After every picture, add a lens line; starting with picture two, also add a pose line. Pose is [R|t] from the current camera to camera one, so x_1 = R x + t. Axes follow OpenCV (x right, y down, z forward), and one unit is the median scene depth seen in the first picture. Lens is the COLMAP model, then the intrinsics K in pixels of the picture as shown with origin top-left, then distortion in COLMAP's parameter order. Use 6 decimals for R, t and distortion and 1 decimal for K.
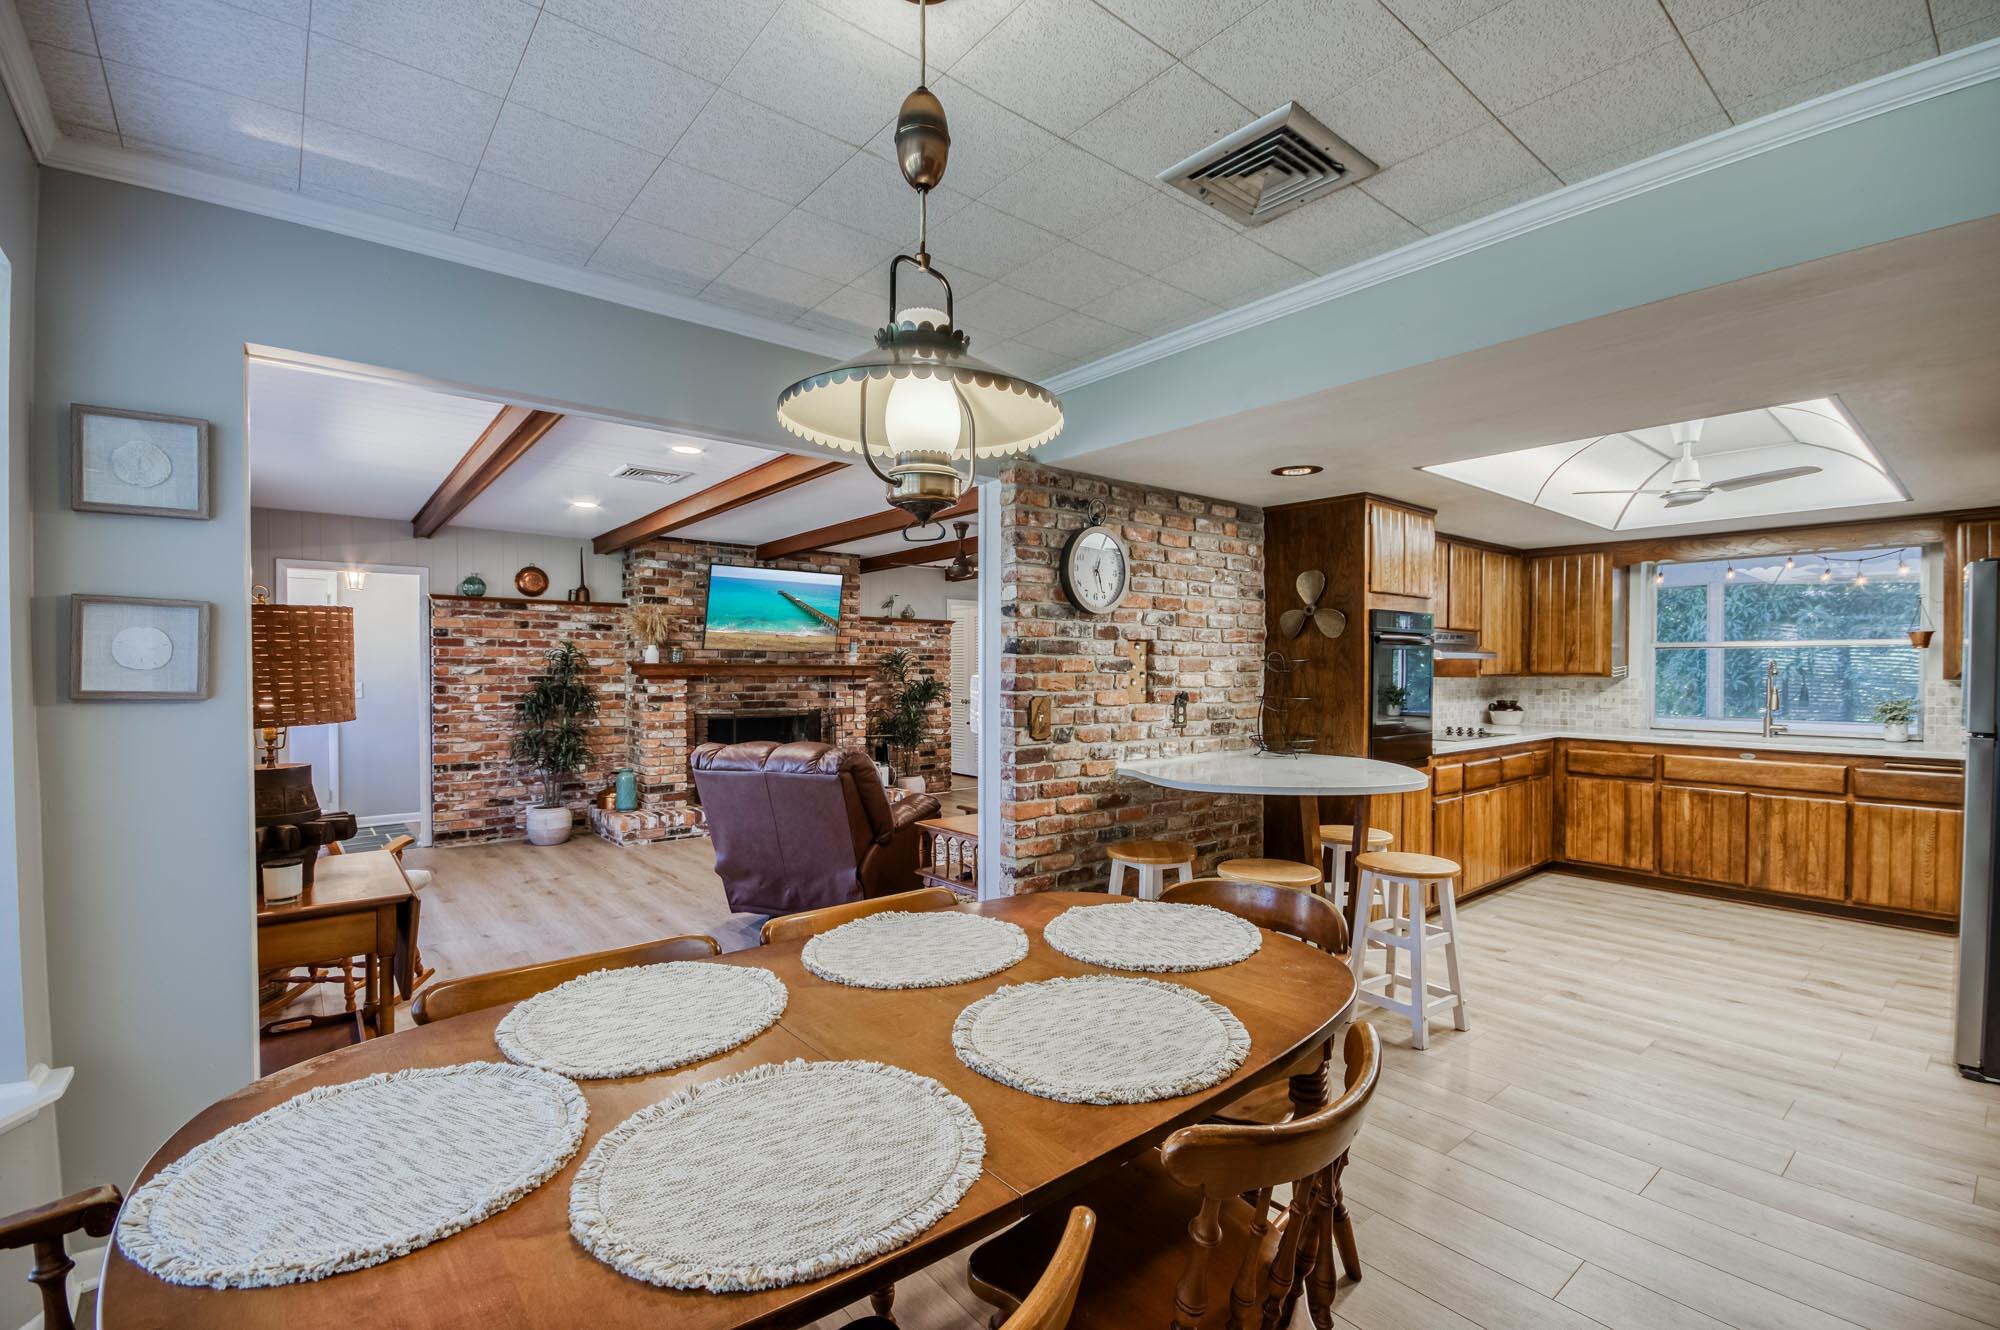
lens RADIAL K [[875.9, 0, 1004.6], [0, 875.9, 678.2], [0, 0, 1]] dist [0.011114, -0.012983]
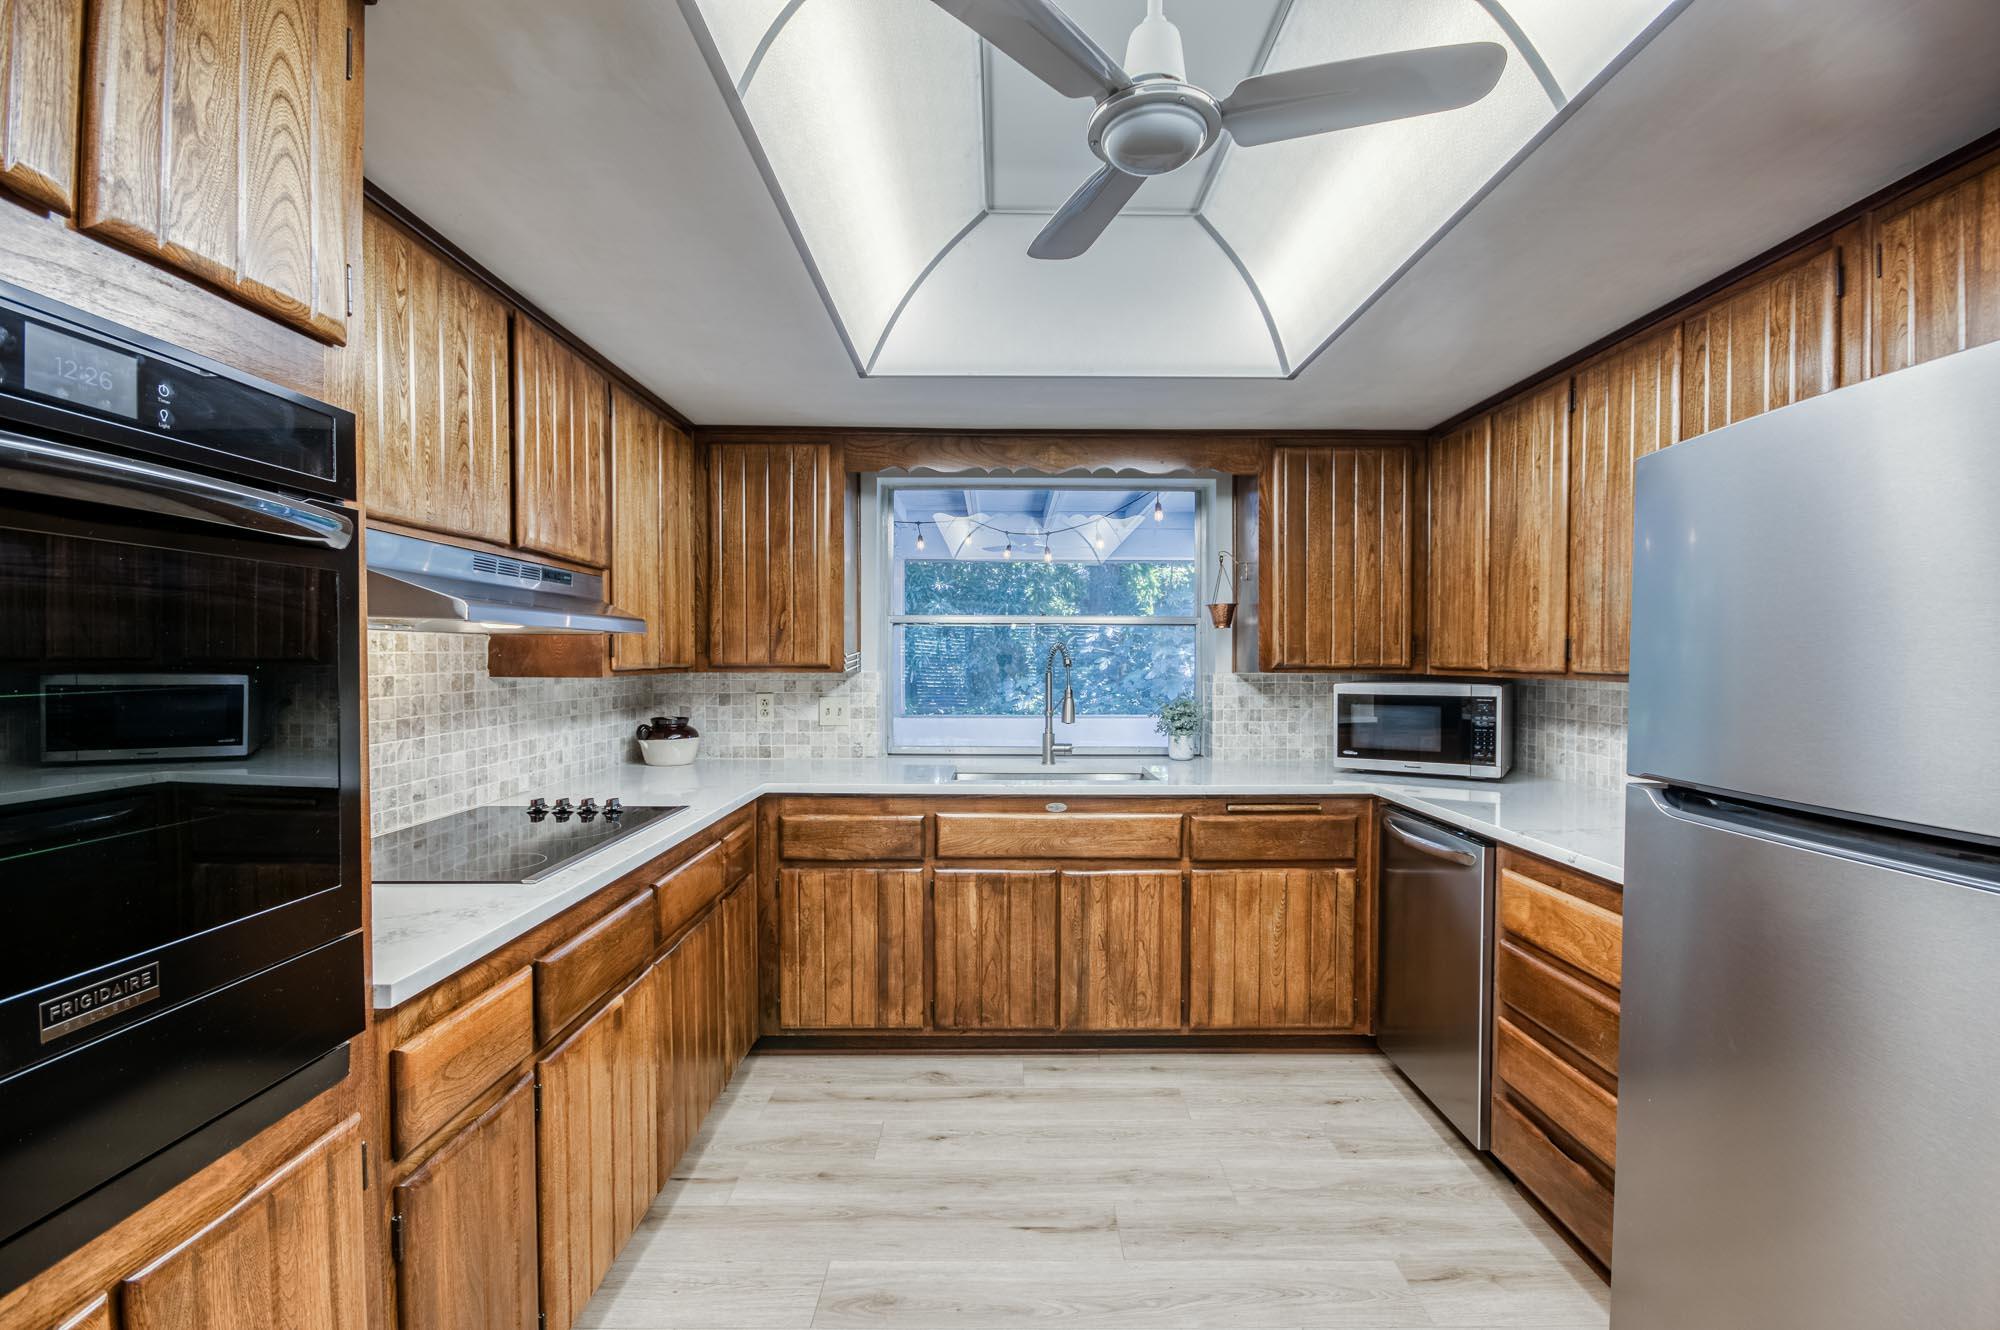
lens RADIAL K [[873.1, 0, 1012.8], [0, 873.1, 680.0], [0, 0, 1]] dist [0.001742, -0.006646]
pose [[0.629716, -0.019485, 0.776581, 0.358114], [0.008377, 0.999798, 0.018293, -0.006234], [-0.776780, -0.005014, 0.629752, 0.619162]]
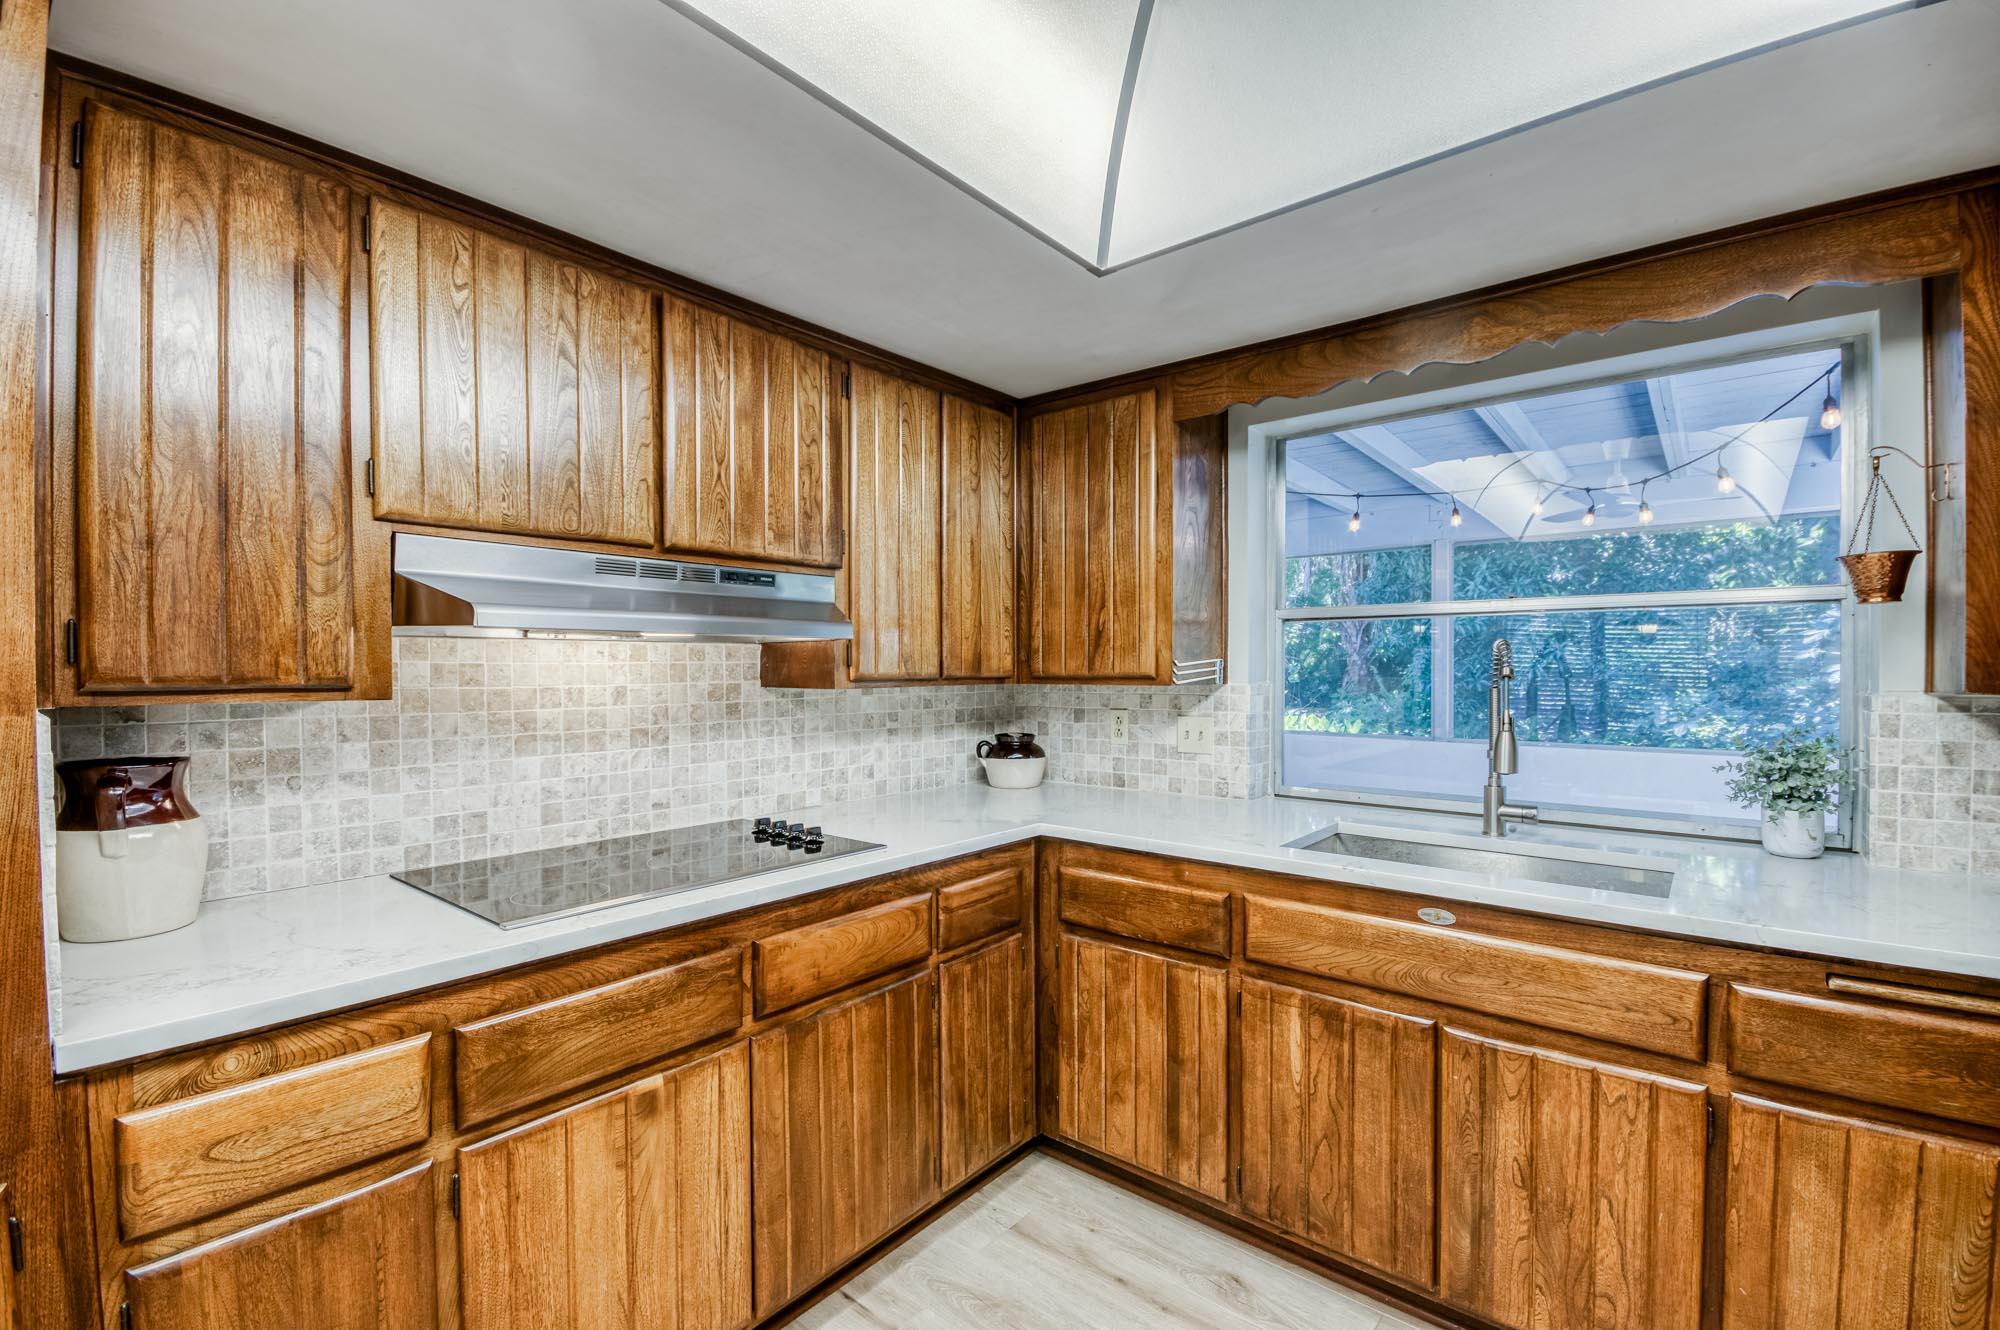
lens RADIAL K [[873.1, 0, 1012.8], [0, 873.1, 680.0], [0, 0, 1]] dist [0.001742, -0.006646]
pose [[0.981714, -0.005814, 0.190271, 0.582730], [0.005673, 0.999983, 0.001285, -0.005296], [-0.190275, -0.000182, 0.981731, 0.654178]]
